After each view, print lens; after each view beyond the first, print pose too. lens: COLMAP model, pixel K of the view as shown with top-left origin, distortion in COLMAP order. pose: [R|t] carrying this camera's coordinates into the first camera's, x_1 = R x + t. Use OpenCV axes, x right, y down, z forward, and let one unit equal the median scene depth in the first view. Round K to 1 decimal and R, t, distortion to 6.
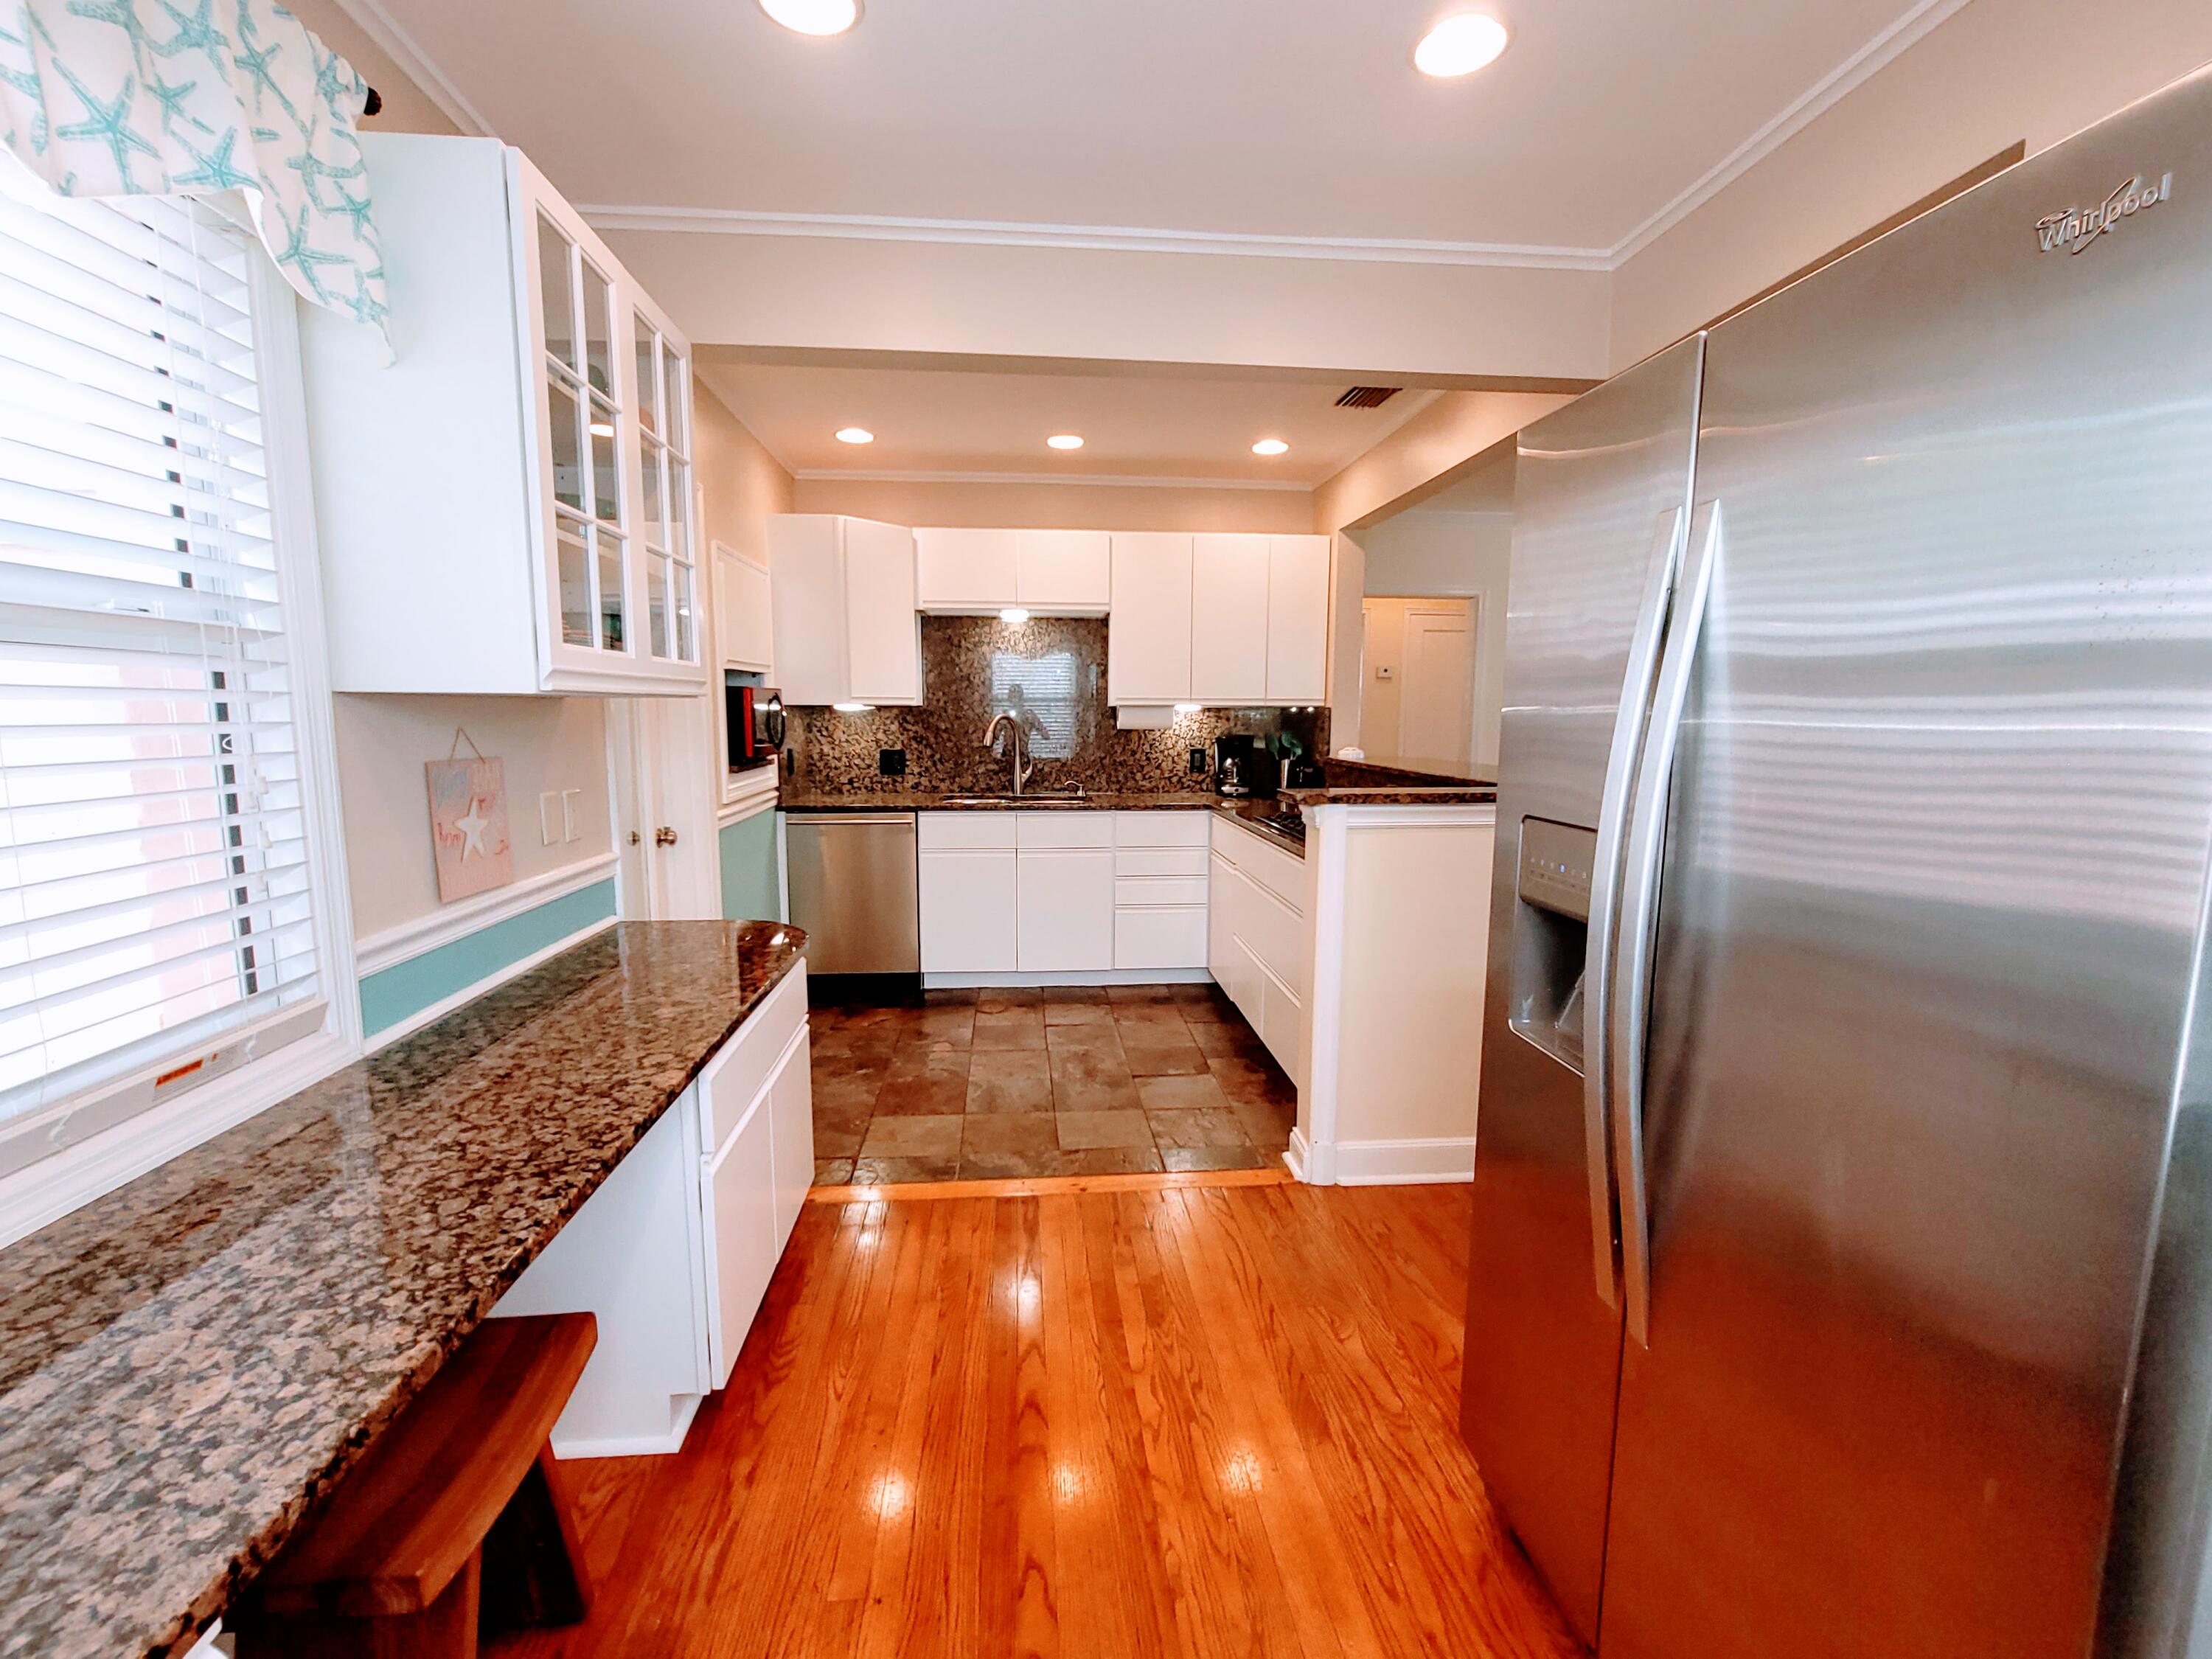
lens RADIAL K [[966.9, 0, 1091.4], [0, 966.9, 841.7], [0, 0, 1]] dist [-0.007148, 0.000637]
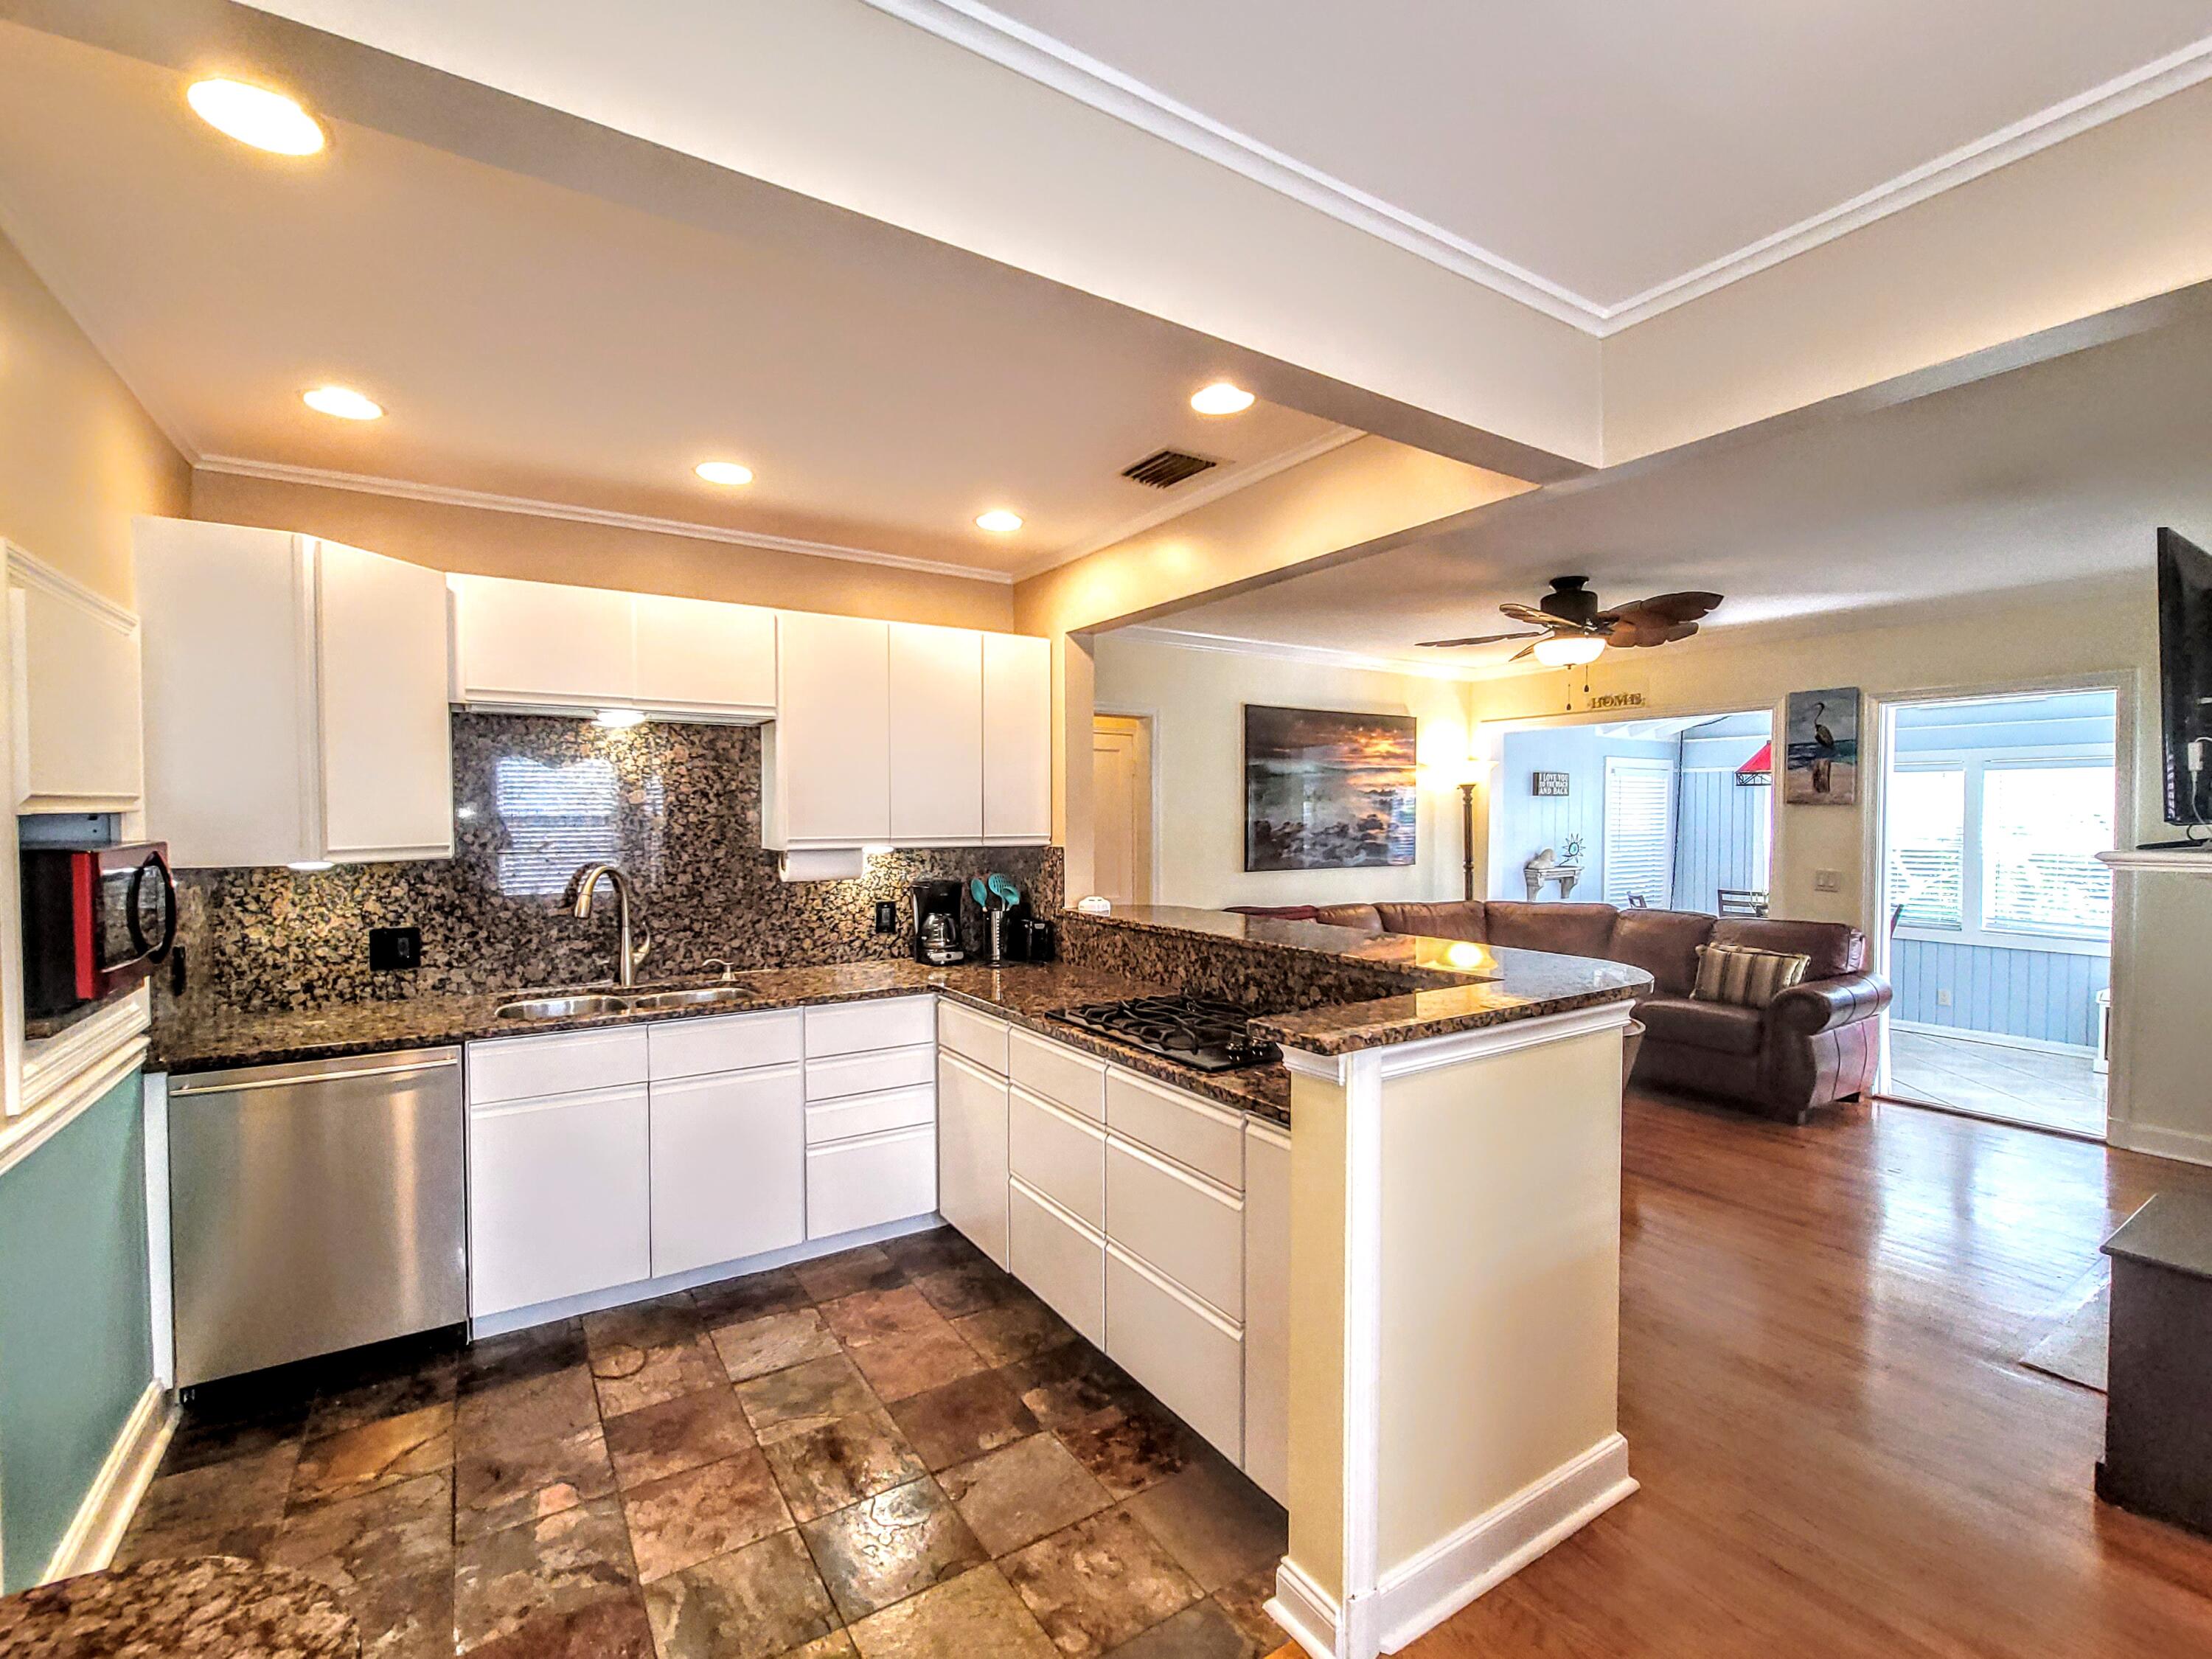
lens RADIAL K [[966.9, 0, 1091.4], [0, 966.9, 841.7], [0, 0, 1]] dist [-0.007148, 0.000637]
pose [[0.882104, -0.017506, 0.470730, -0.110776], [0.067330, 0.993734, -0.089214, -0.069798], [-0.466218, 0.110391, 0.877755, 0.279337]]
